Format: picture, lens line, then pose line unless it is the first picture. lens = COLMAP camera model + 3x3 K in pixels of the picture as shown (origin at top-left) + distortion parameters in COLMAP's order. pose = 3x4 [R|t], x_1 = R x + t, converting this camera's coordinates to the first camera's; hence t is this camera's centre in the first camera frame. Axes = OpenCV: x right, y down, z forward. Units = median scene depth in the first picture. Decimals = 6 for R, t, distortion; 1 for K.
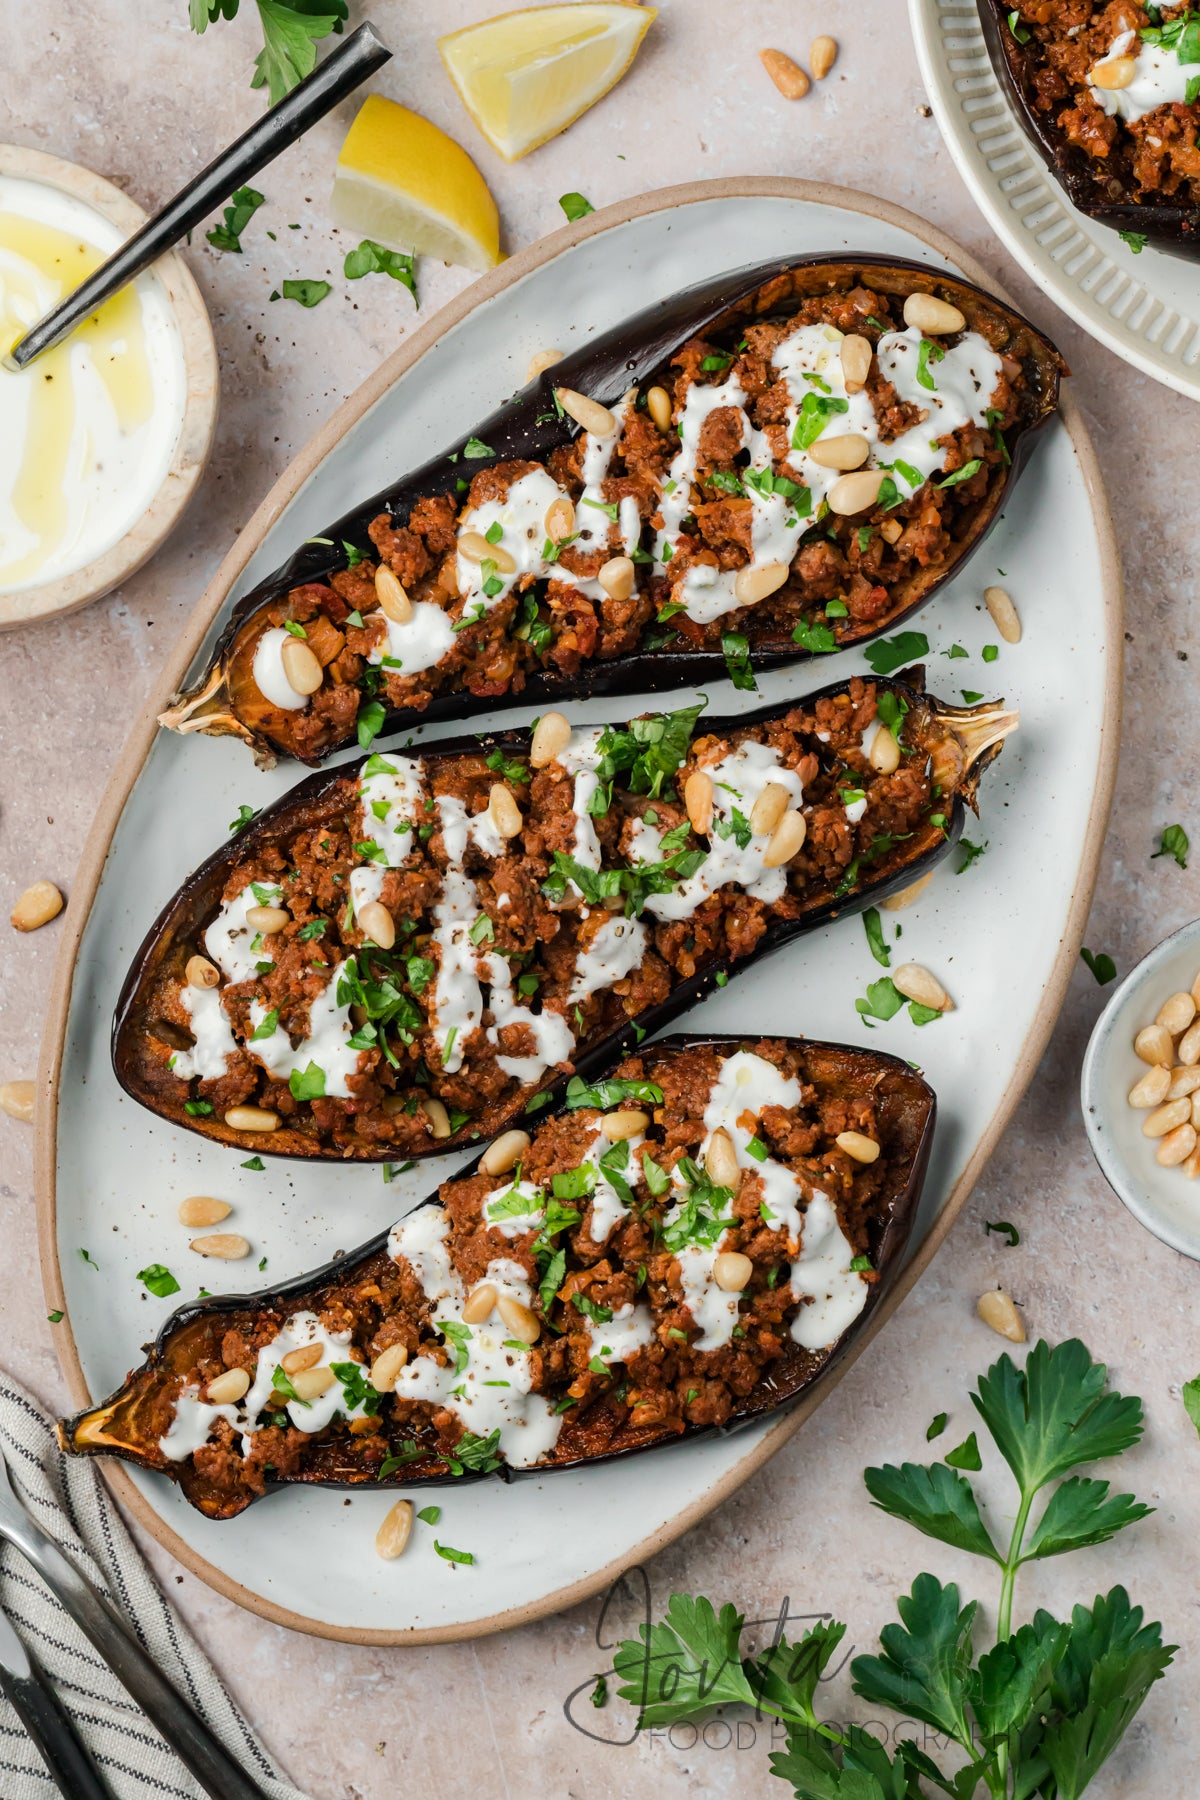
lens RADIAL K [[7600.1, 0, 600.0], [0, 7600.1, 900.0], [0, 0, 1]] dist [-0.067644, 2.554473]
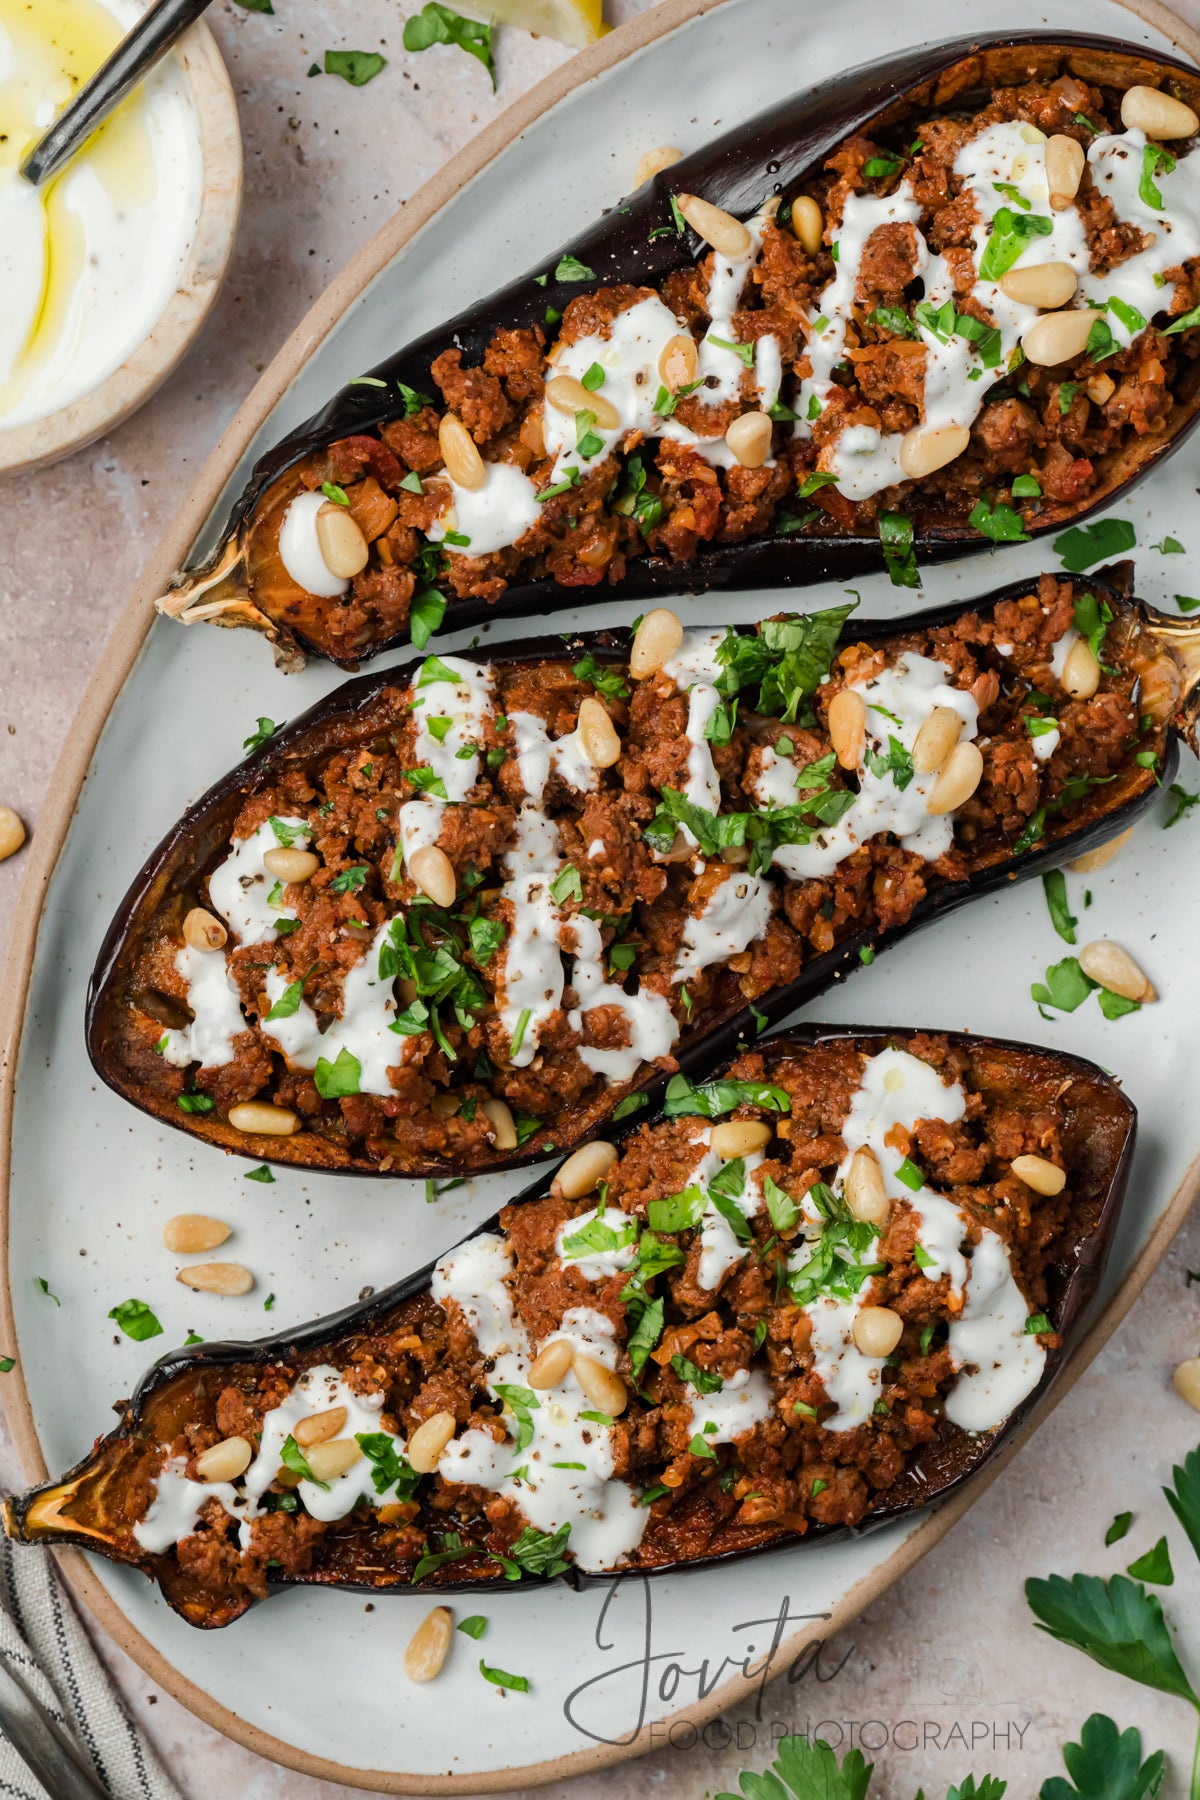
lens RADIAL K [[7600.1, 0, 600.0], [0, 7600.1, 900.0], [0, 0, 1]] dist [-0.067644, 2.554473]
pose [[0.999491, 0.025806, 0.018770, -0.026428], [-0.026011, 0.999604, 0.010745, -0.002987], [-0.018486, -0.011228, 0.999766, 0.218274]]
